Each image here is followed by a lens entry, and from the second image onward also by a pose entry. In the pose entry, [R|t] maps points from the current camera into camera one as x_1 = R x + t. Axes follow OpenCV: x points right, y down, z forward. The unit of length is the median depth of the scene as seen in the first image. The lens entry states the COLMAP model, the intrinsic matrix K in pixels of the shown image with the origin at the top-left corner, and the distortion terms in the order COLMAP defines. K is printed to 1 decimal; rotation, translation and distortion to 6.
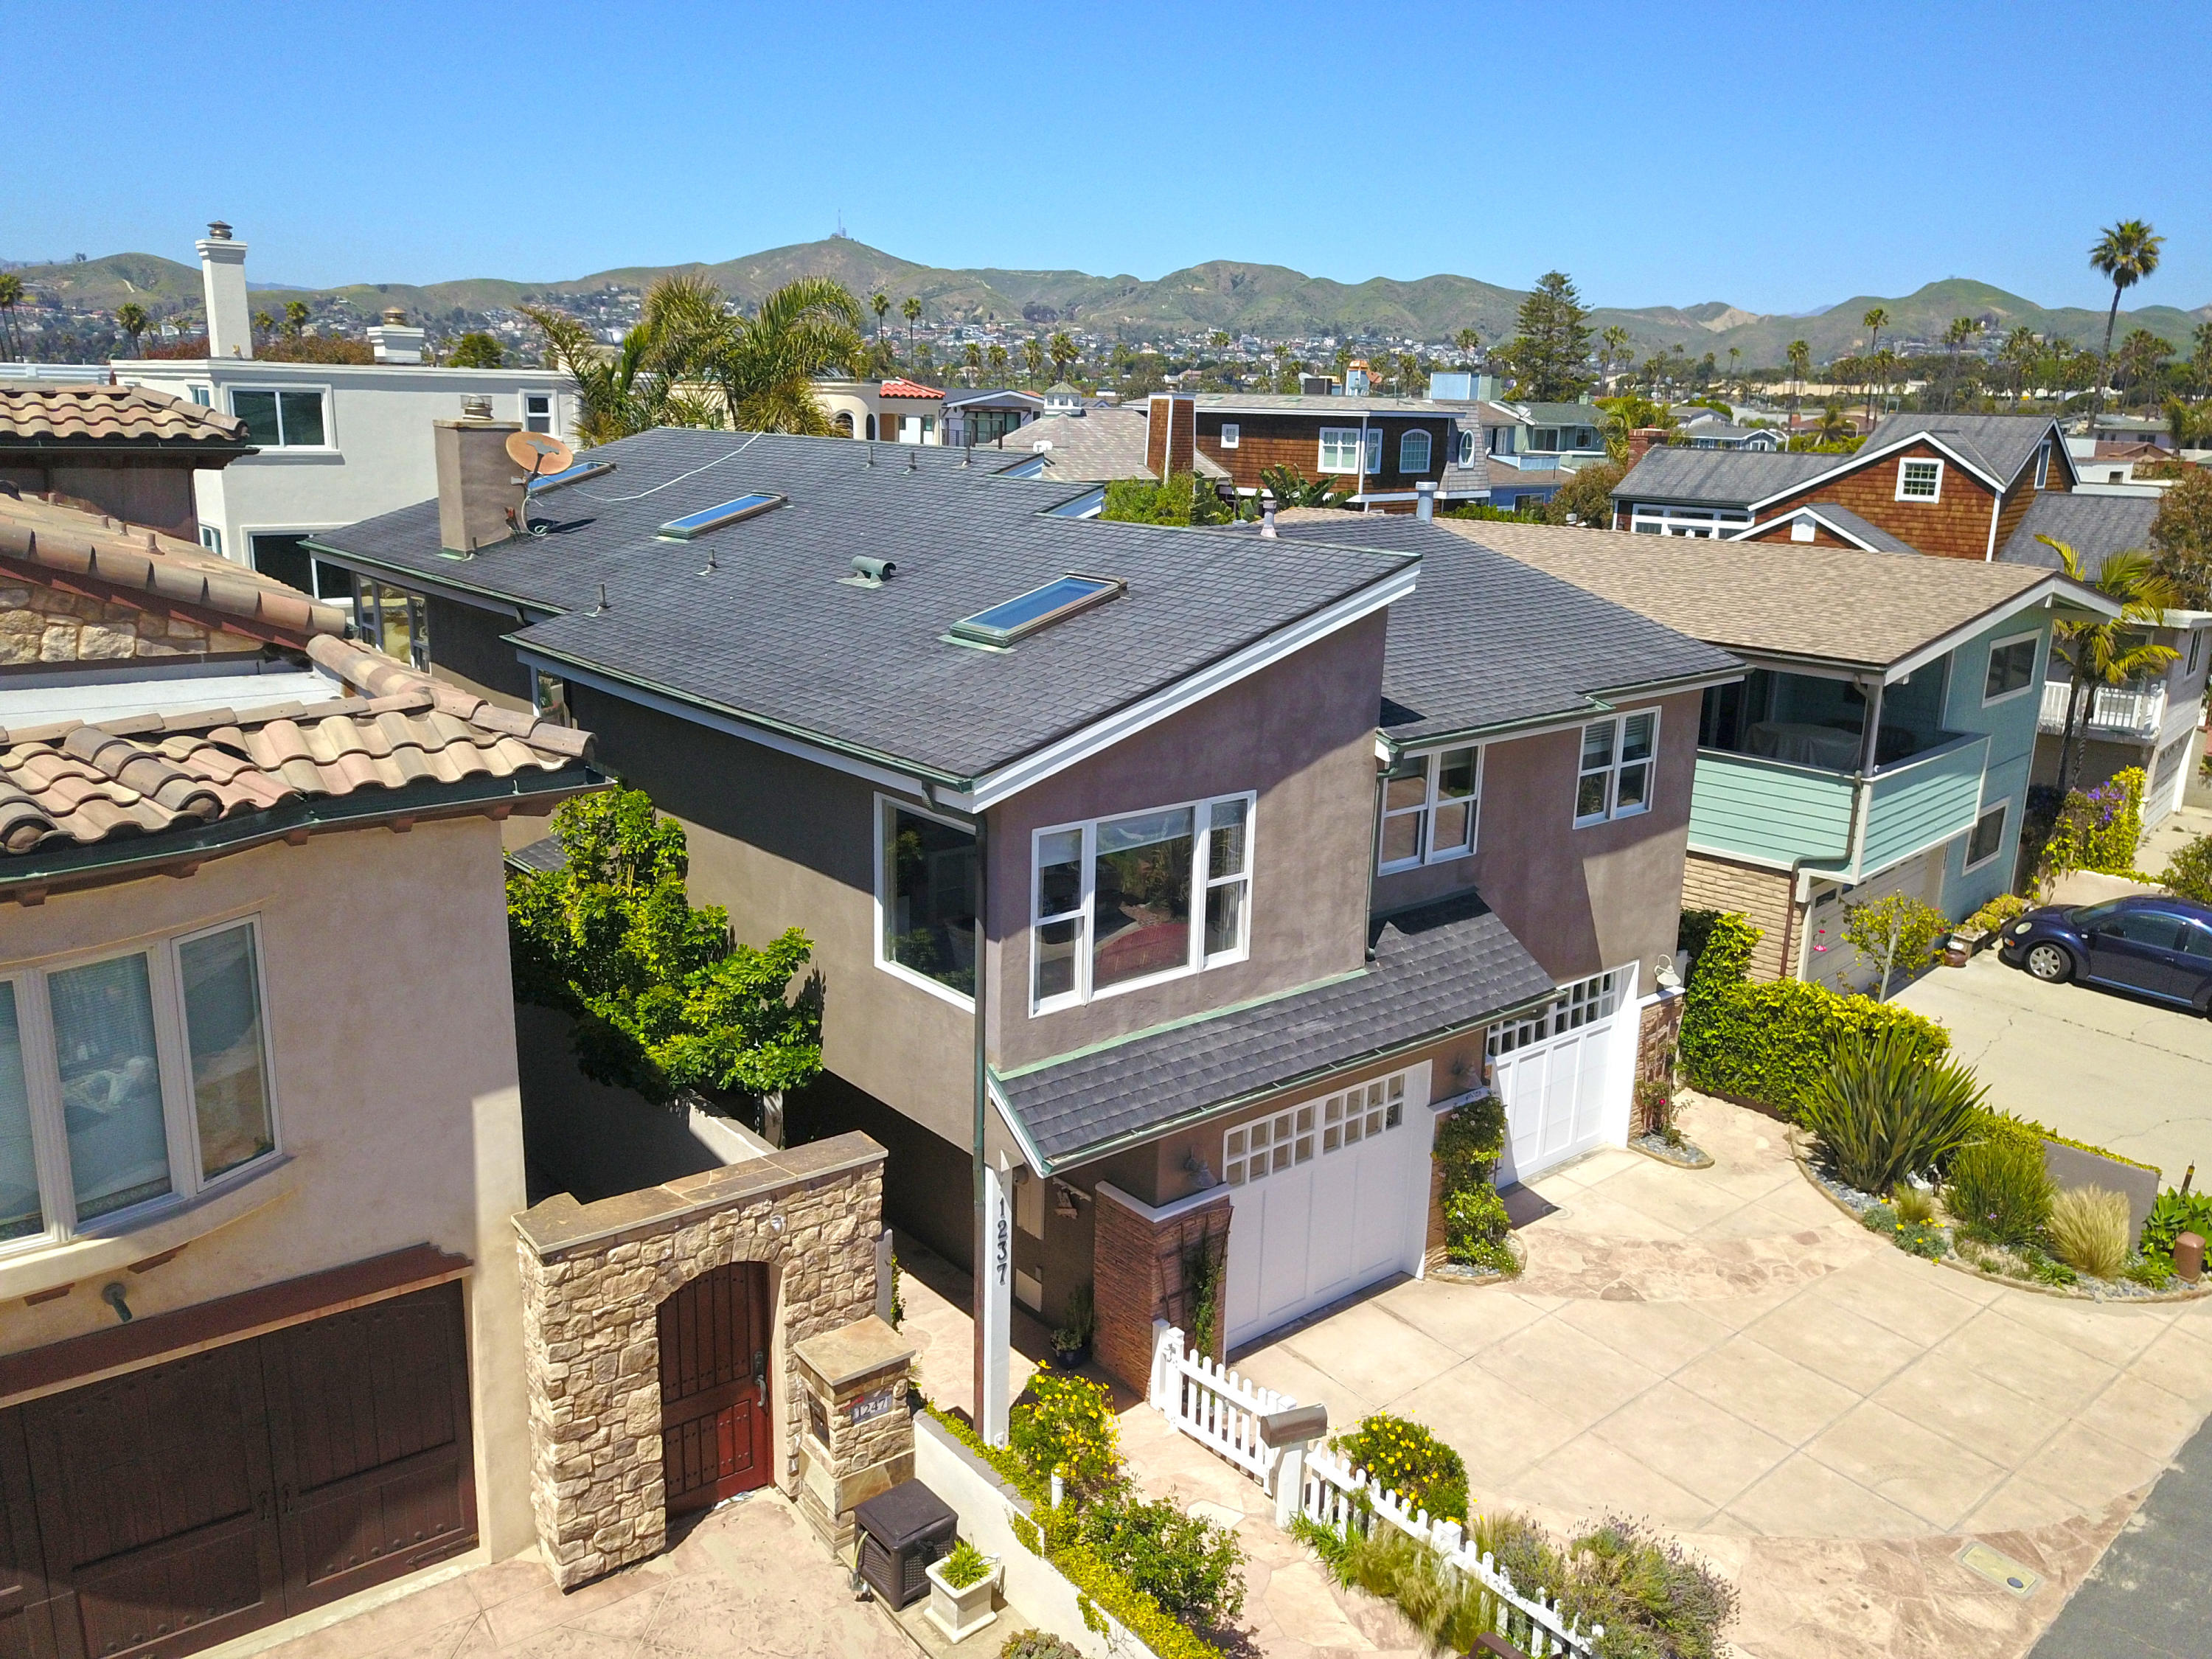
lens RADIAL K [[1691.0, 0, 1093.1], [0, 1691.0, 825.0], [0, 0, 1]] dist [0.011989, -0.013840]
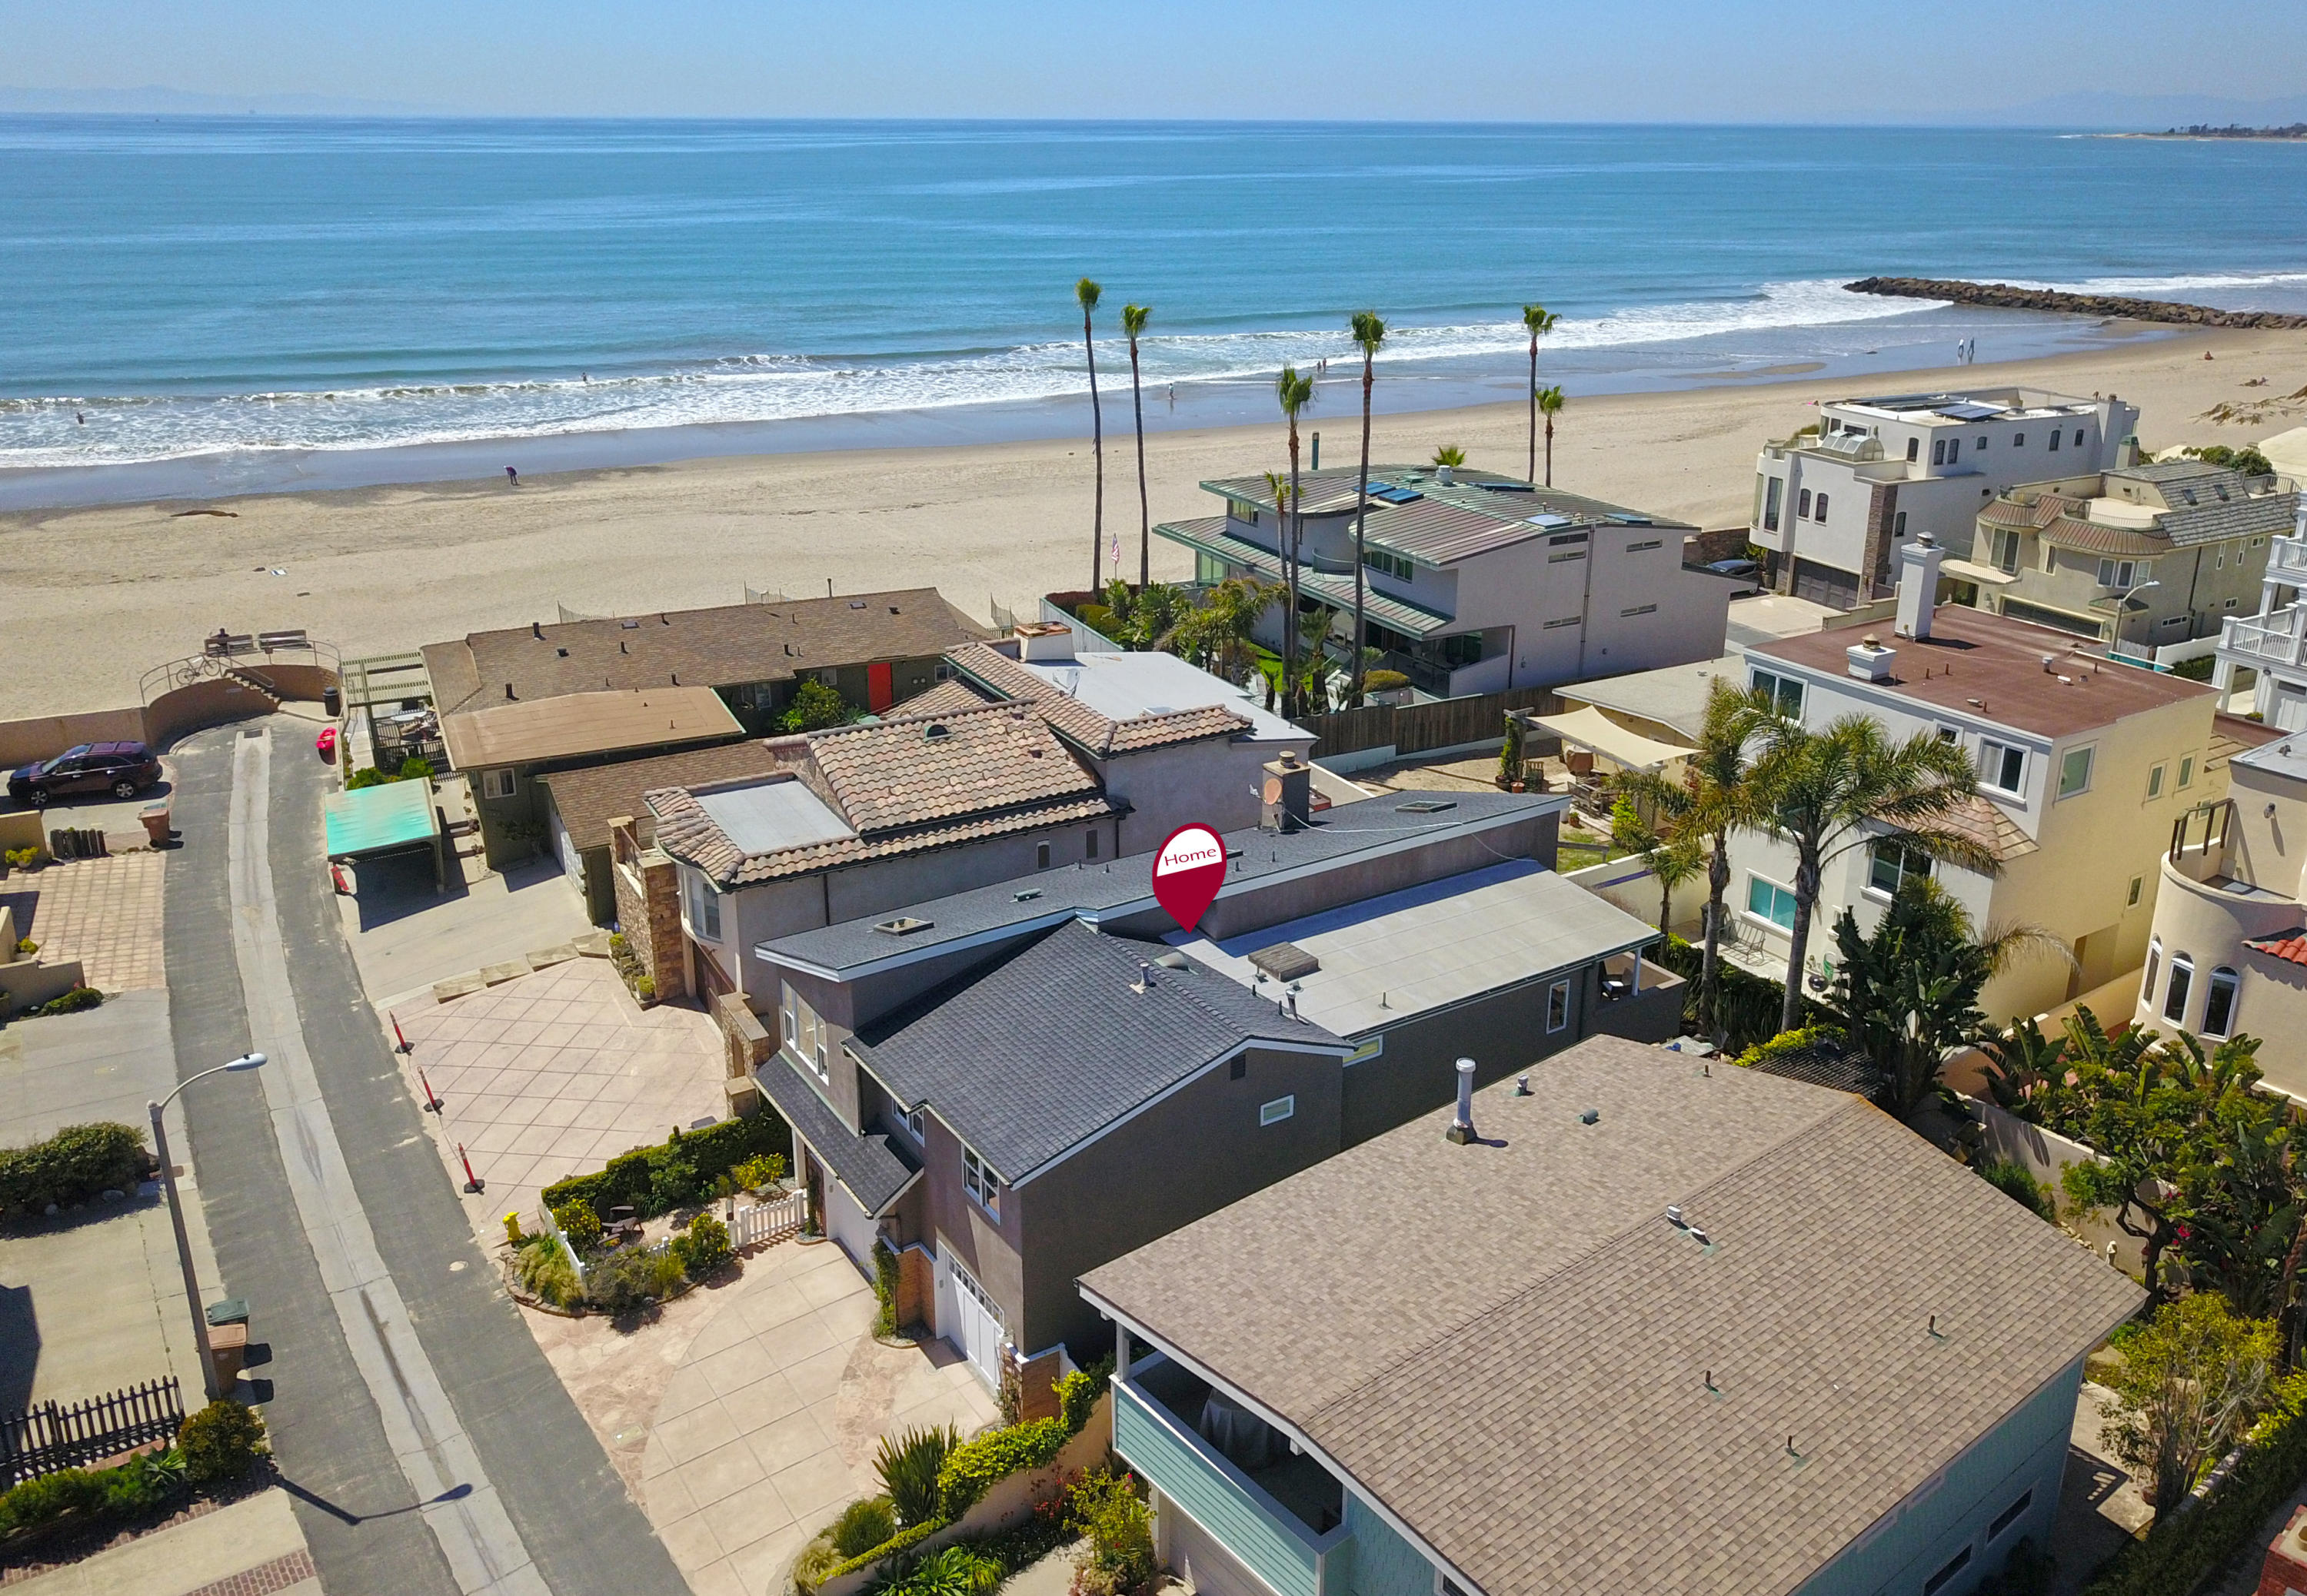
lens RADIAL K [[1791.5, 0, 1154.4], [0, 1791.5, 706.4], [0, 0, 1]] dist [0.006434, 0.002561]
pose [[-0.127838, 0.277595, -0.952155, 1.913036], [-0.245693, 0.921244, 0.301570, -1.078176], [0.960881, 0.272490, -0.049567, 1.168381]]
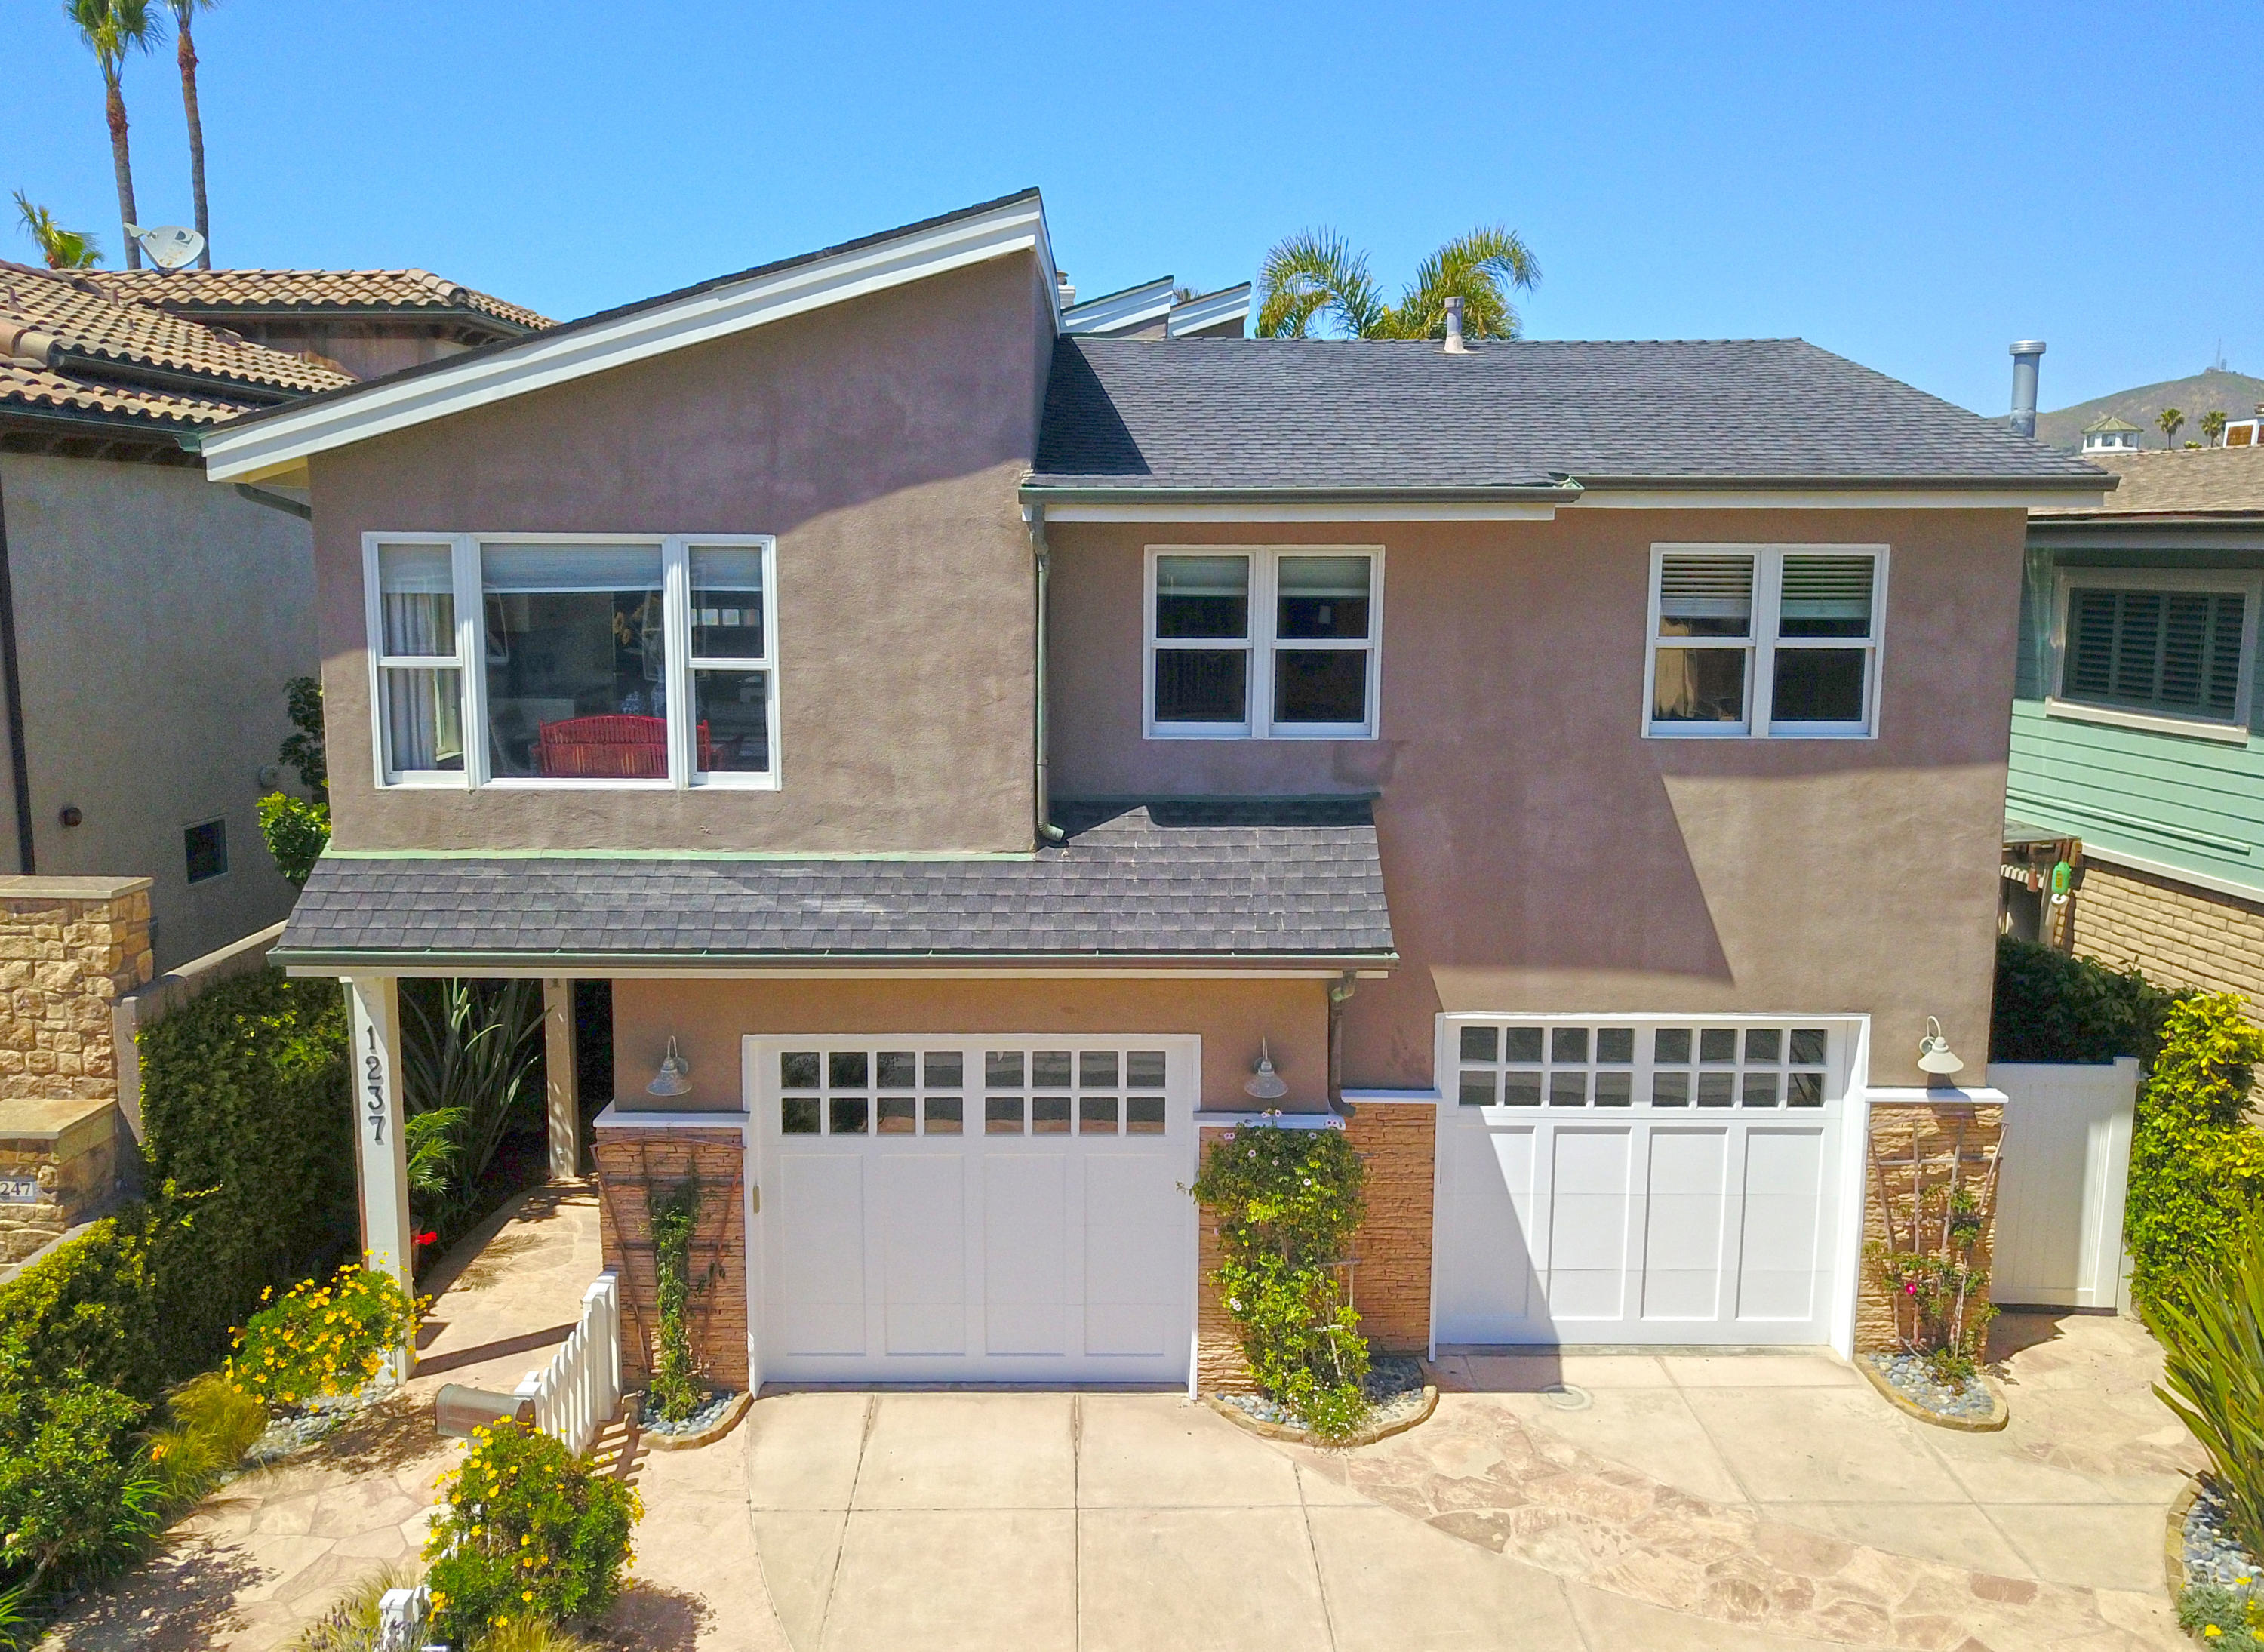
lens RADIAL K [[1764.9, 0, 1122.2], [0, 1764.9, 818.6], [0, 0, 1]] dist [0.003458, -0.004837]
pose [[0.774348, 0.080148, -0.627663, 0.538799], [-0.143682, 0.988306, -0.051060, 0.088617], [0.616231, 0.129722, 0.776809, 0.427698]]
